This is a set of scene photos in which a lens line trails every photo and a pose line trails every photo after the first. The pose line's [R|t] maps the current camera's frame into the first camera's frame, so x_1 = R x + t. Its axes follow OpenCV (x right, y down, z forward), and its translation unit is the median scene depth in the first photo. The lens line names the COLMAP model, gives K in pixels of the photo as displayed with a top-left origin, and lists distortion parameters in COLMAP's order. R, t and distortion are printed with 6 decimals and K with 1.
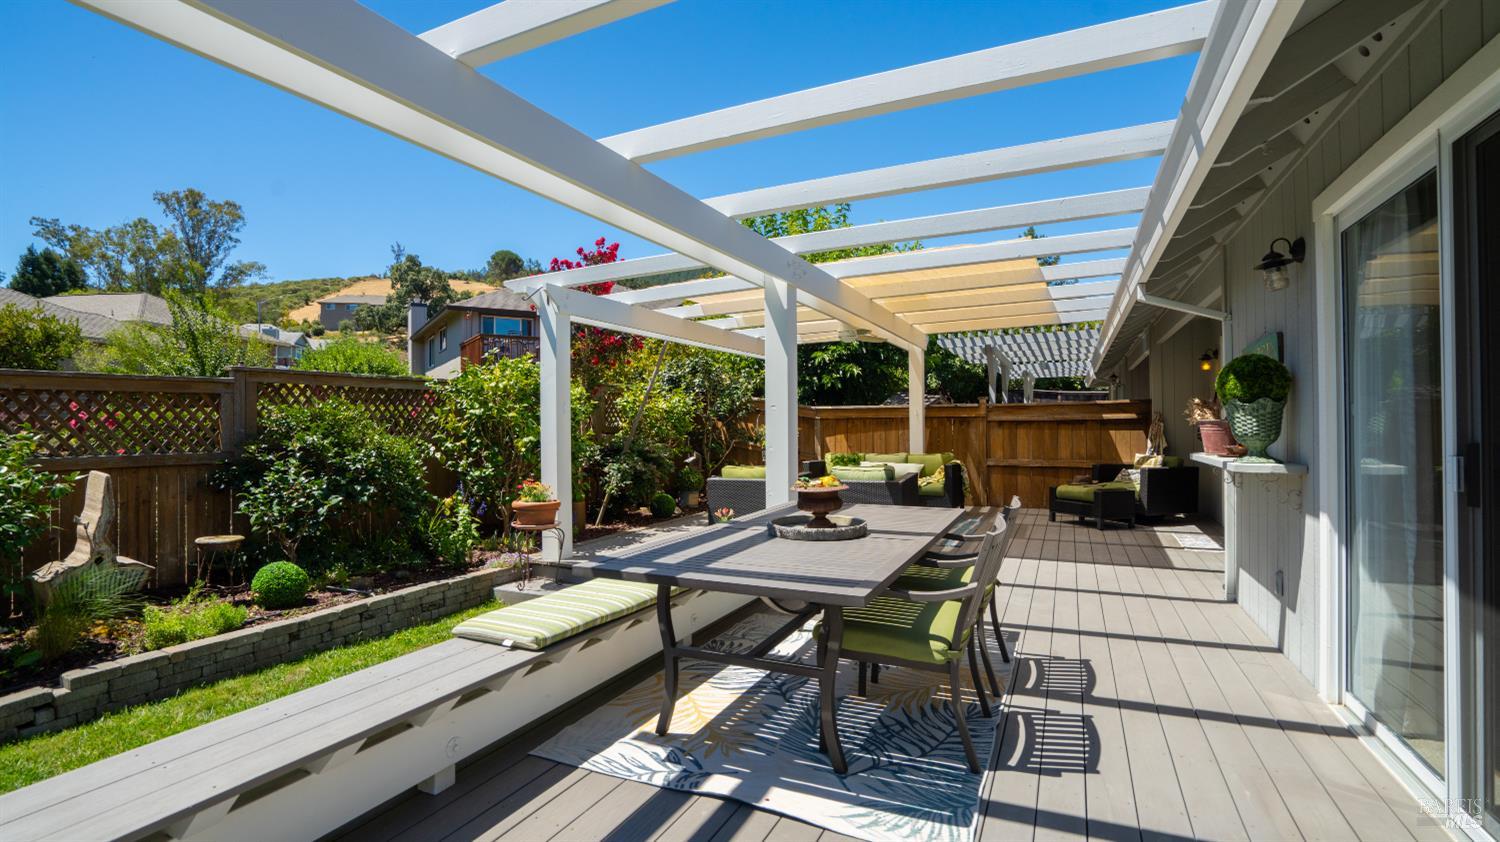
lens RADIAL K [[695.8, 0, 730.5], [0, 695.8, 411.8], [0, 0, 1]] dist [0.000435, 0.000455]
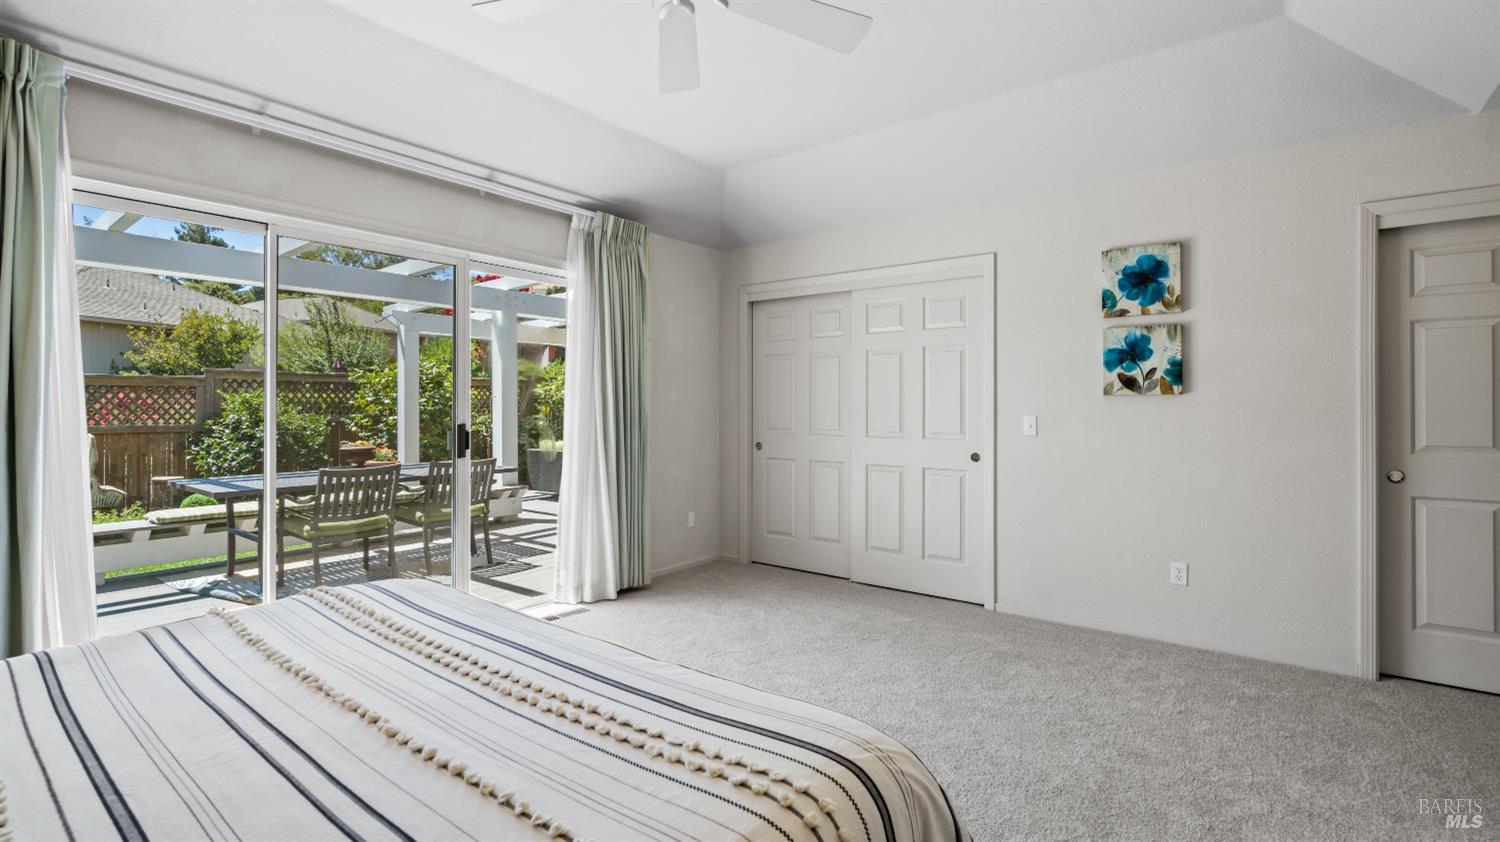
lens RADIAL K [[688.8, 0, 752.1], [0, 688.8, 414.9], [0, 0, 1]] dist [-0.000957, 0.000230]
pose [[0.981712, 0.011292, -0.190038, 0.195873], [-0.006060, 0.999587, 0.028090, -0.003485], [0.190276, -0.026425, 0.981375, -0.065347]]
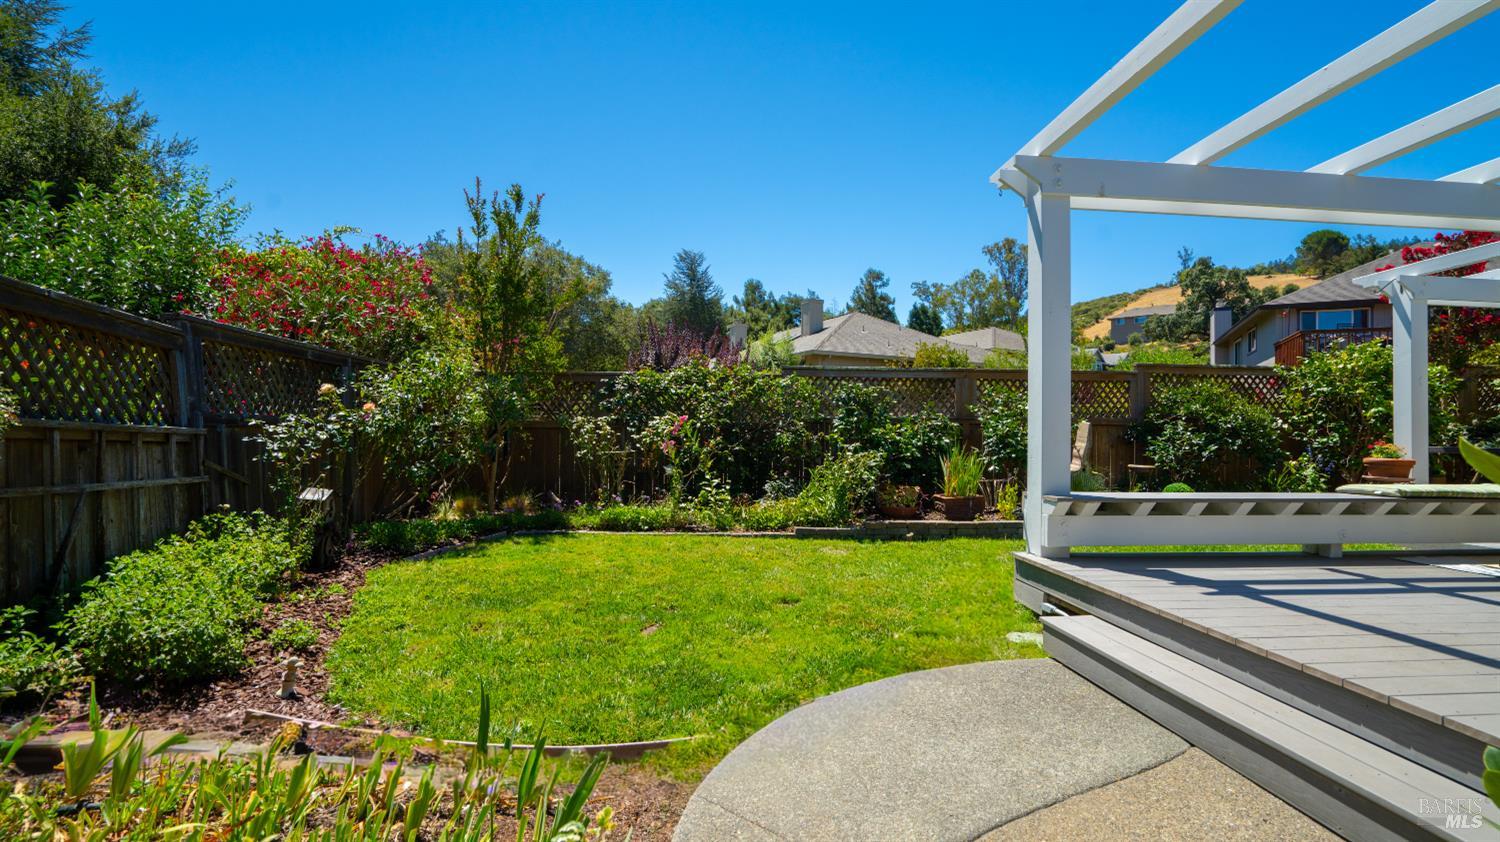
lens RADIAL K [[697.8, 0, 750.0], [0, 697.8, 421.0], [0, 0, 1]] dist [-0.033239, 0.015570]
pose [[0.535466, 0.002663, -0.844552, 0.033729], [-0.006854, 0.999976, -0.001193, 0.018730], [0.844529, 0.006427, 0.535471, -0.146449]]
